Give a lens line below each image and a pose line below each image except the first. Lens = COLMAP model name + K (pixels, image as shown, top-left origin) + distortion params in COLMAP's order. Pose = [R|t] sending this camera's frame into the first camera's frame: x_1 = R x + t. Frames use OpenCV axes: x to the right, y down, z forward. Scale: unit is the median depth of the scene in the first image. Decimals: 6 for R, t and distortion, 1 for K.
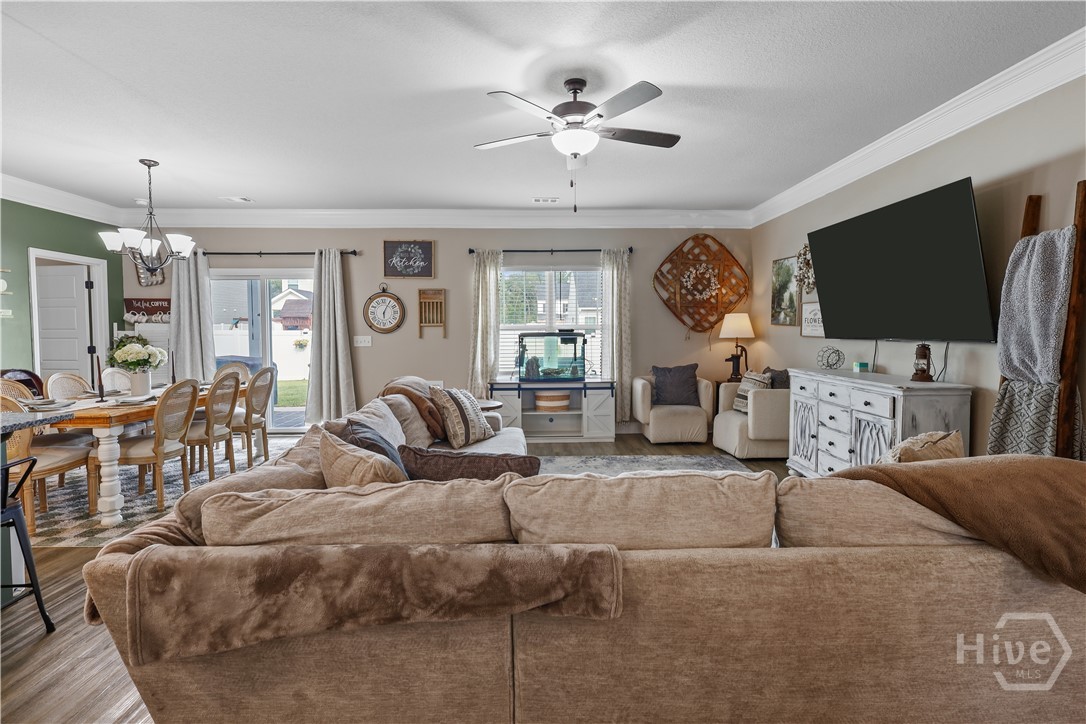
lens RADIAL K [[509.9, 0, 557.8], [0, 509.9, 353.8], [0, 0, 1]] dist [-0.003321, -0.000466]
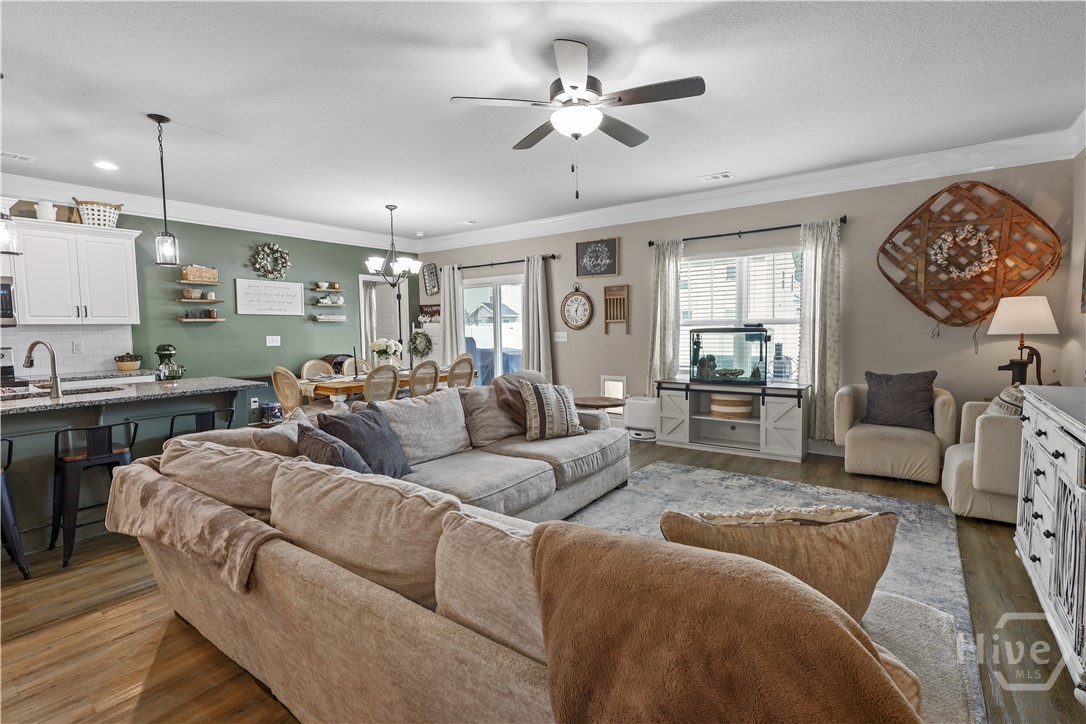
lens RADIAL K [[509.9, 0, 551.0], [0, 509.9, 364.8], [0, 0, 1]] dist [-0.003321, -0.000466]
pose [[0.785720, 0.038559, -0.617380, 0.290210], [-0.018161, 0.999063, 0.039285, -0.007360], [0.618316, -0.019655, 0.785684, 0.123249]]
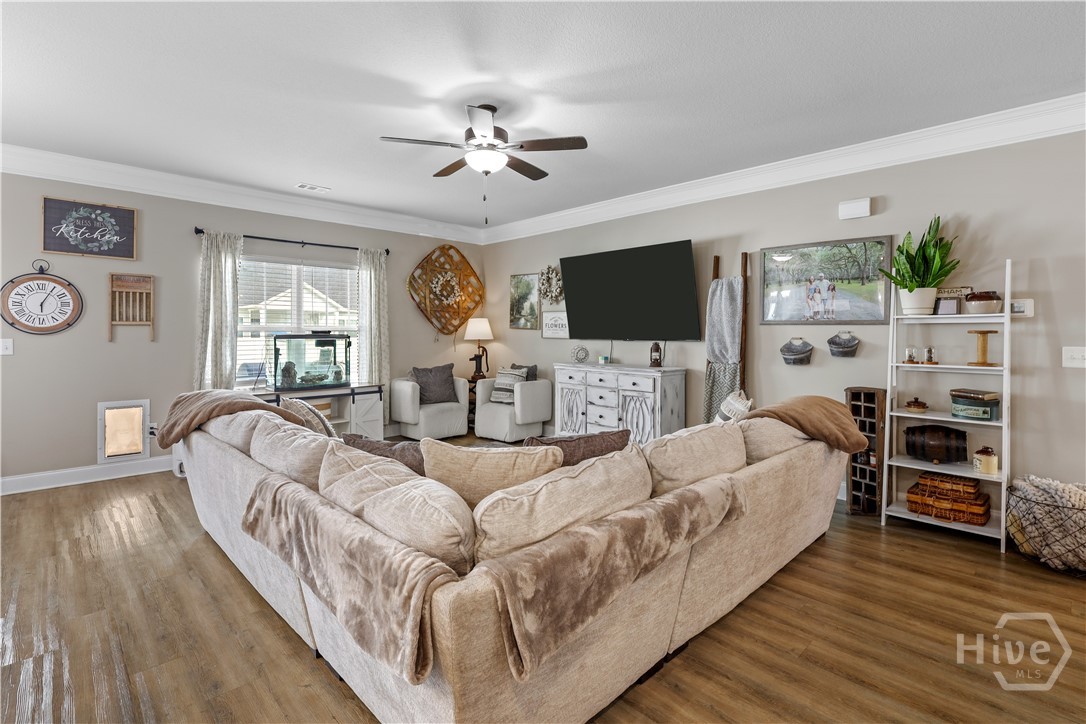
lens RADIAL K [[509.9, 0, 556.2], [0, 509.9, 339.4], [0, 0, 1]] dist [-0.003321, -0.000466]
pose [[0.729737, -0.003067, 0.683721, -0.310185], [0.027223, 0.999327, -0.024572, 0.000773], [-0.683186, 0.036543, 0.729329, 0.054757]]
